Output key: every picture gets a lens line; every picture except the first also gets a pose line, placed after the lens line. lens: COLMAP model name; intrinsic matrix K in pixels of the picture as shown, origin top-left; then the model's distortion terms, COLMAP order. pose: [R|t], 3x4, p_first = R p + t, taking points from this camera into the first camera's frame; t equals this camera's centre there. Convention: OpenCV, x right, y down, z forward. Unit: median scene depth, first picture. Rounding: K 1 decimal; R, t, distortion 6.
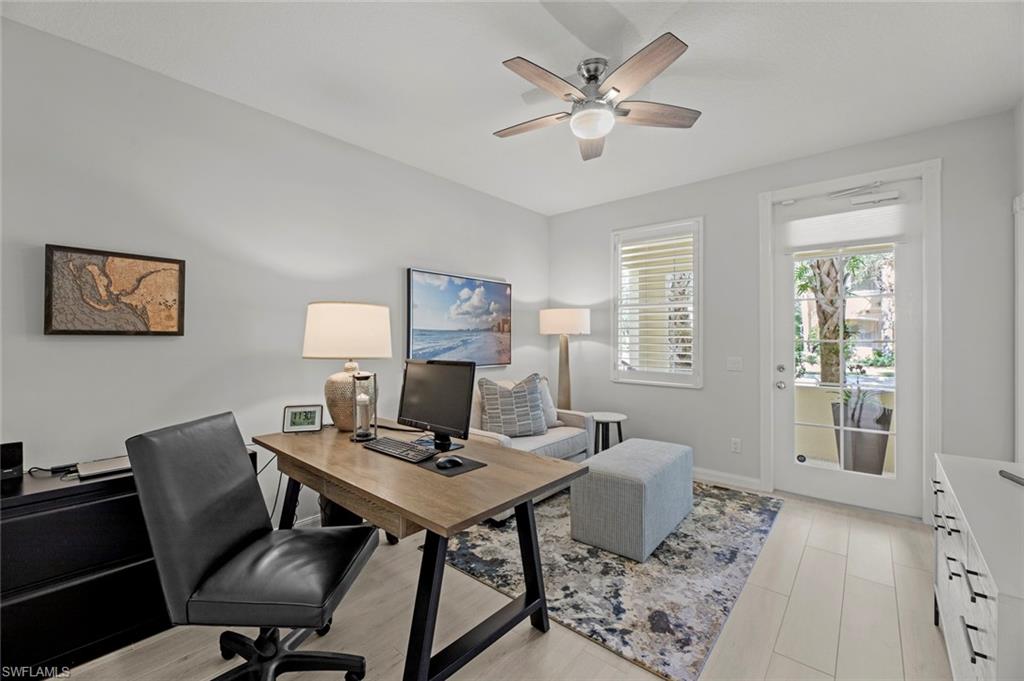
lens RADIAL K [[412.6, 0, 512.9], [0, 412.6, 332.6], [0, 0, 1]] dist [-0.001099, -0.003505]
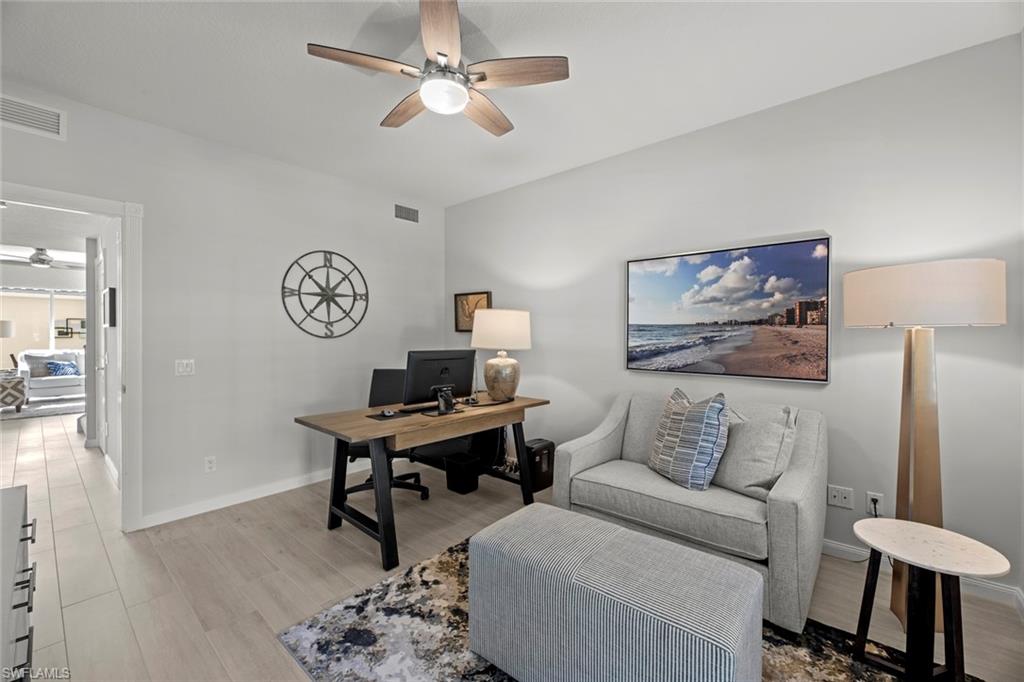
lens RADIAL K [[412.6, 0, 510.2], [0, 412.6, 332.5], [0, 0, 1]] dist [-0.001099, -0.003505]
pose [[-0.001690, -0.002636, -0.999995, 0.629368], [0.009355, 0.999953, -0.002652, 0.008630], [0.999955, -0.009360, -0.001665, 0.658109]]
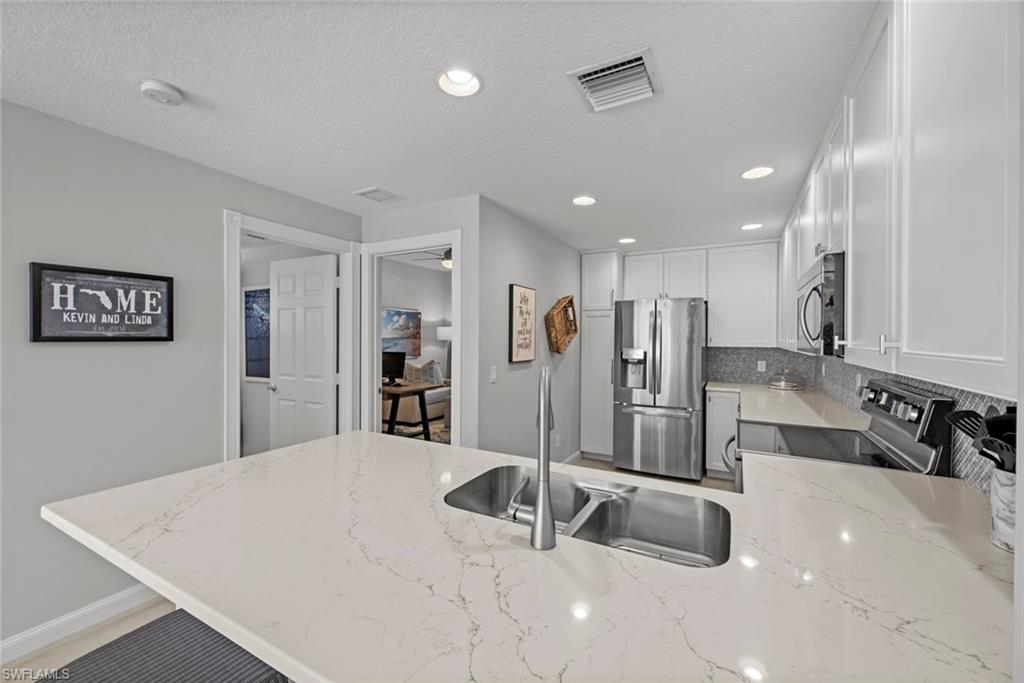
lens RADIAL K [[412.6, 0, 505.3], [0, 412.6, 335.5], [0, 0, 1]] dist [-0.001099, -0.003505]
pose [[0.983306, 0.001774, 0.181951, 0.034738], [-0.002044, 0.999997, 0.001297, -0.021459], [-0.181948, -0.001647, 0.983307, -0.971366]]
